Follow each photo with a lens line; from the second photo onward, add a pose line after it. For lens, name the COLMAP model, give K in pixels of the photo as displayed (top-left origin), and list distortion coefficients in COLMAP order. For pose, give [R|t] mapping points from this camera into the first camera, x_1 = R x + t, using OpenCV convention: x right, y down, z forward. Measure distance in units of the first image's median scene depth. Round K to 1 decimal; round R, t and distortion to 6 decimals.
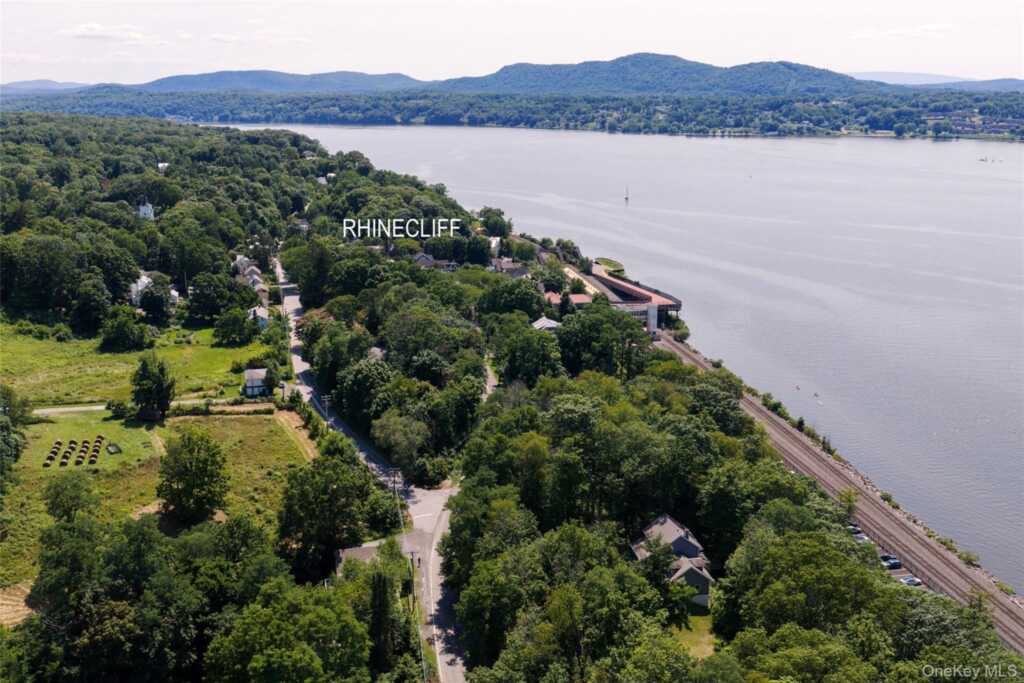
lens RADIAL K [[886.7, 0, 512.0], [0, 886.7, 341.5], [0, 0, 1]] dist [0.032818, -0.076092]
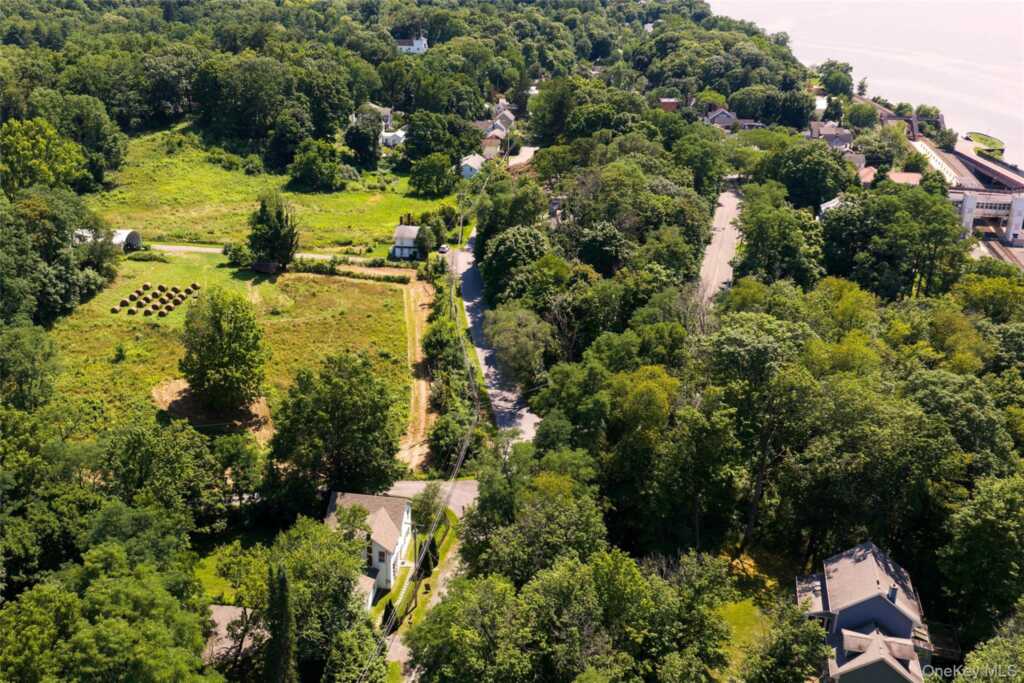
lens RADIAL K [[886.7, 0, 512.0], [0, 886.7, 341.5], [0, 0, 1]] dist [0.032818, -0.076092]
pose [[0.915941, 0.148117, -0.372979, 0.100407], [-0.094318, 0.982816, 0.158673, -0.001930], [0.390072, -0.110156, 0.914171, 0.257534]]
